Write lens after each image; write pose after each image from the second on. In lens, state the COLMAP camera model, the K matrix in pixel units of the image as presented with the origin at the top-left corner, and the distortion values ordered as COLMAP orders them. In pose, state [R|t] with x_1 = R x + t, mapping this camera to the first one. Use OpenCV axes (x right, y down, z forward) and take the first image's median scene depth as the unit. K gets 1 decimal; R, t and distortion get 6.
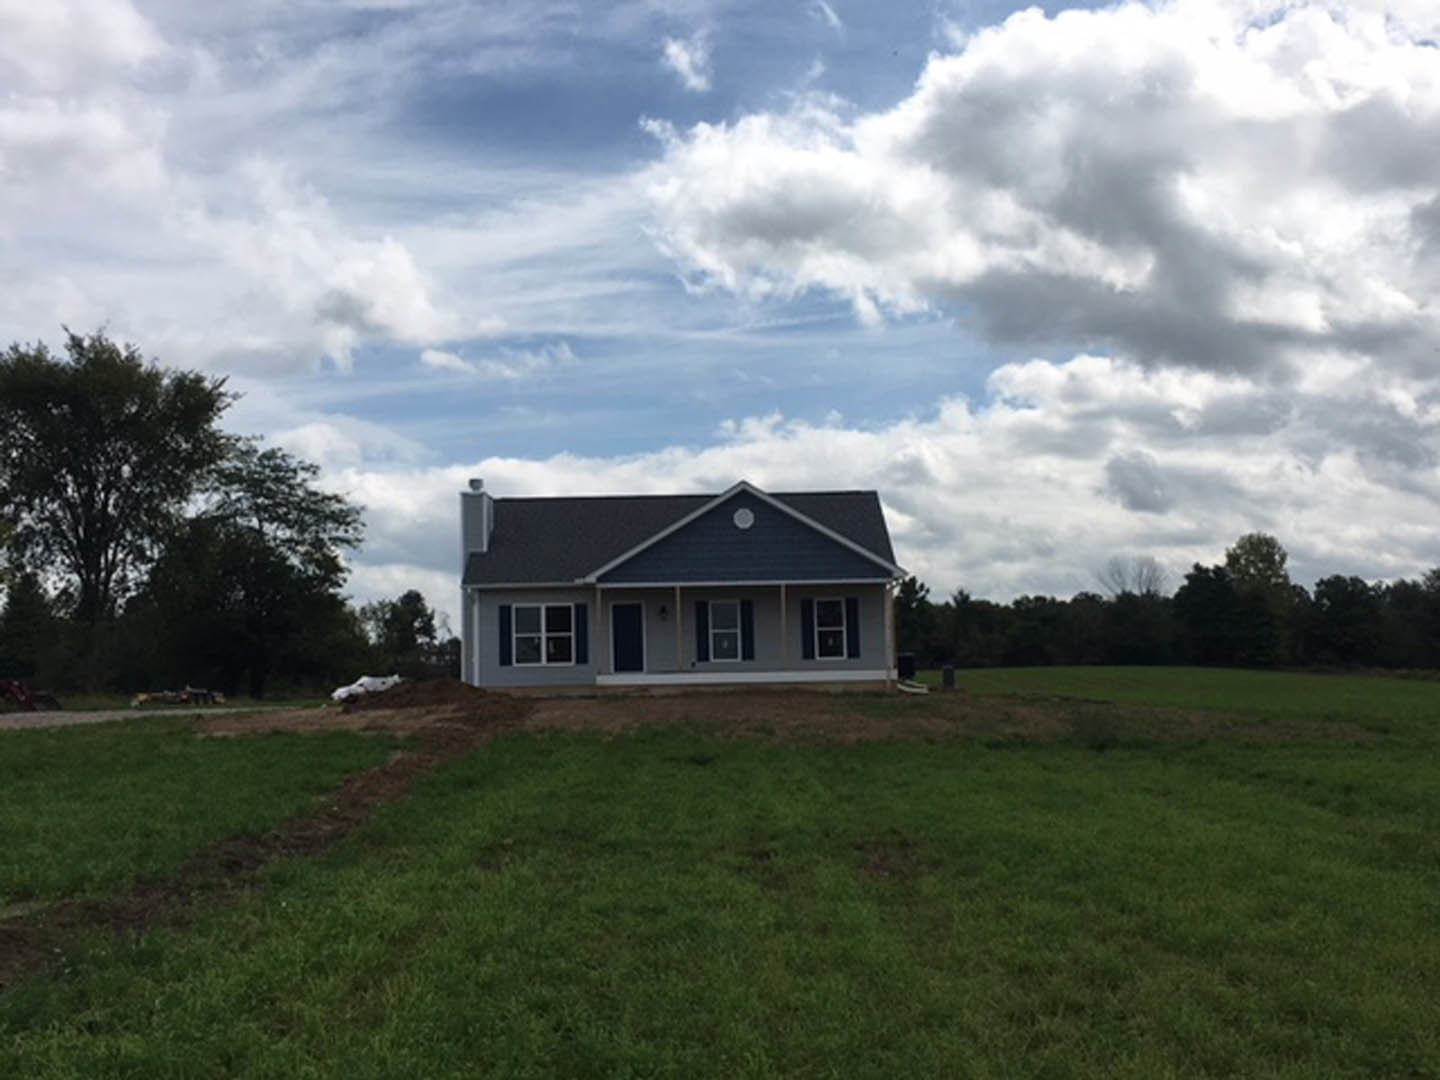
lens RADIAL K [[1659.0, 0, 721.1], [0, 1659.0, 563.6], [0, 0, 1]] dist [0.127908, 0.000000]
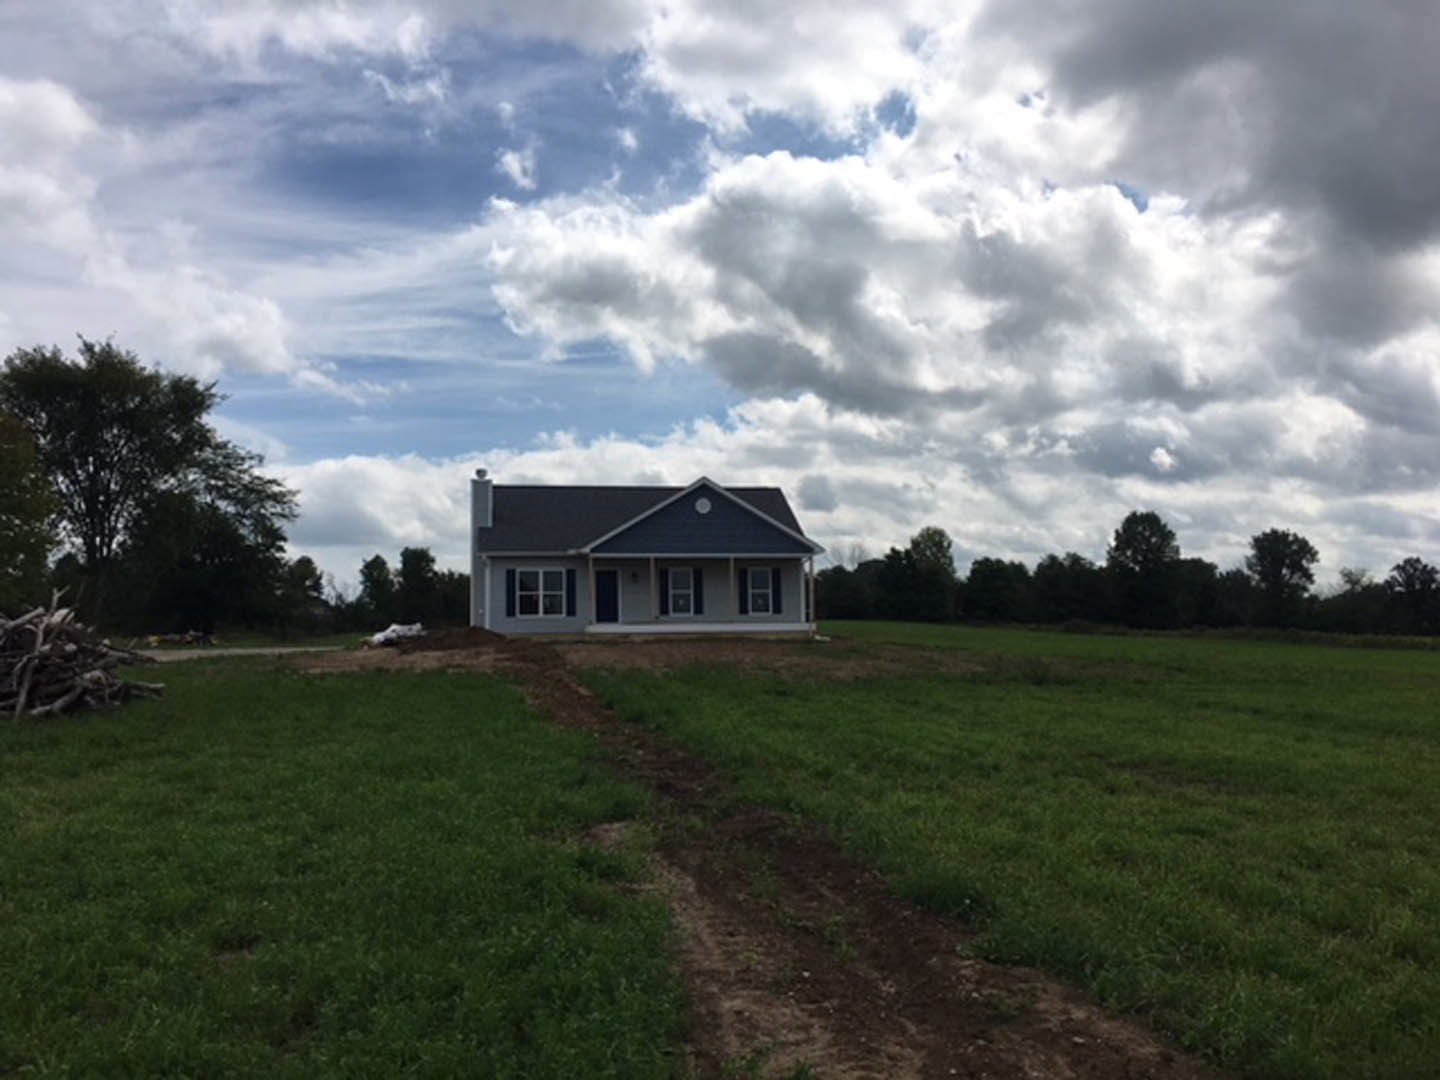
lens RADIAL K [[1221.2, 0, 716.0], [0, 1221.2, 552.6], [0, 0, 1]] dist [0.074784, -0.092968]
pose [[0.980489, 0.019184, 0.195638, -0.118589], [-0.020753, 0.999767, 0.005970, 0.002528], [-0.195478, -0.009913, 0.980658, 0.038102]]
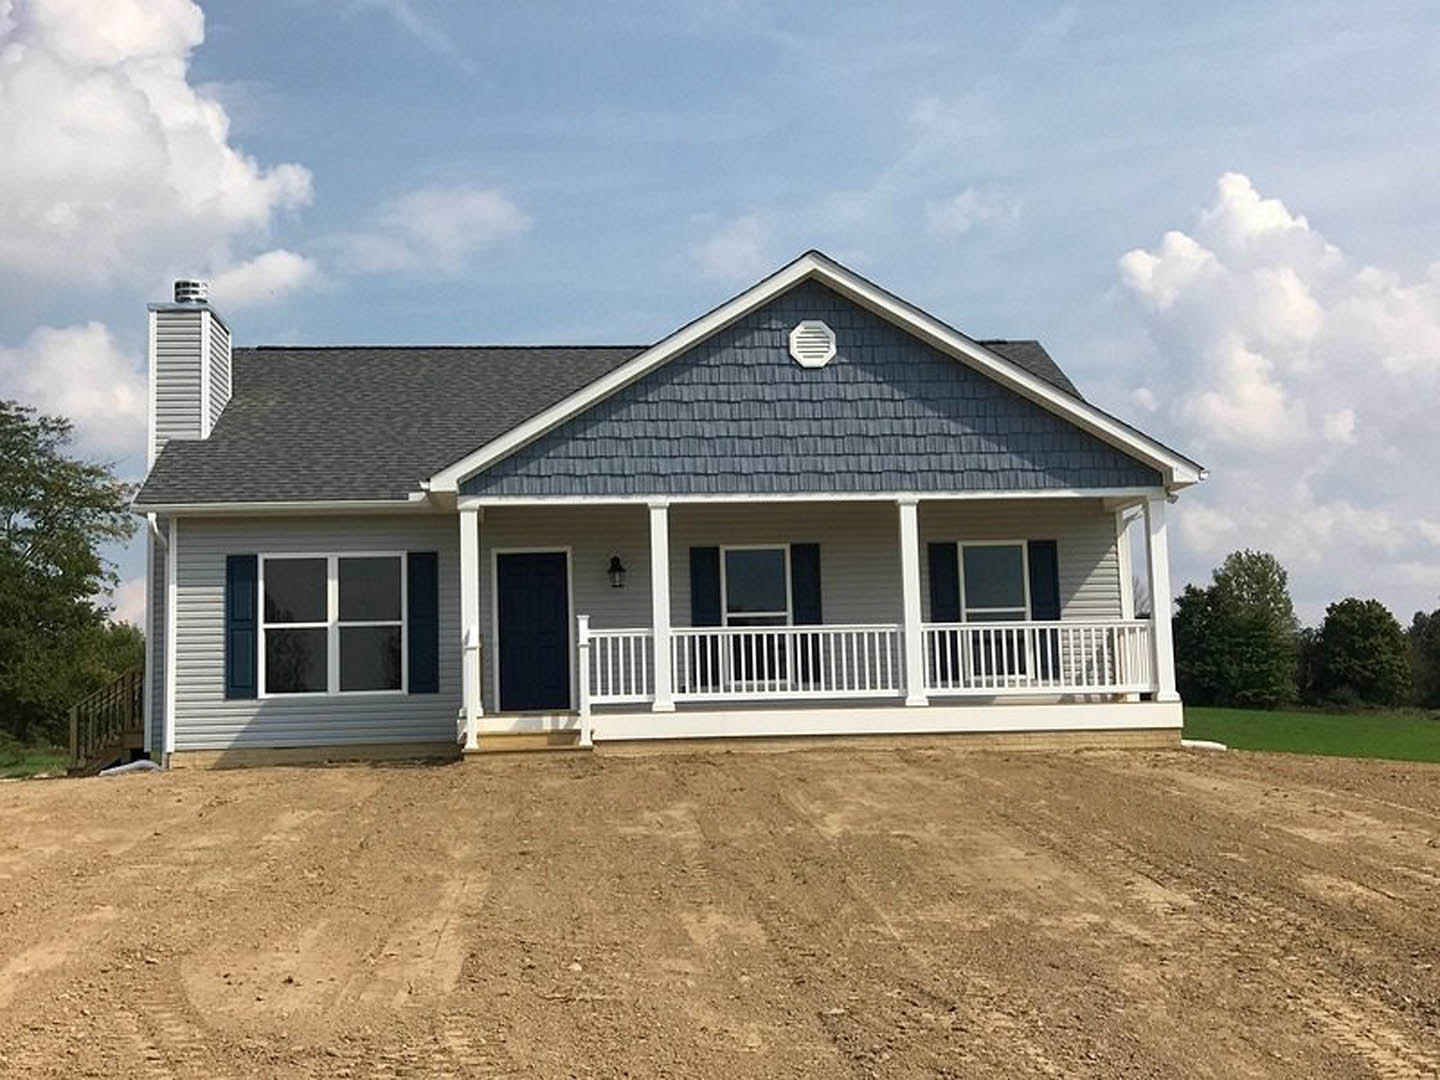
lens RADIAL K [[1542.2, 0, 707.4], [0, 1542.2, 573.8], [0, 0, 1]] dist [0.073186, 0.000000]
pose [[0.997142, 0.003417, 0.075475, -0.030692], [-0.001354, 0.999624, -0.027376, 0.030178], [-0.075540, 0.027196, 0.996772, 0.443770]]
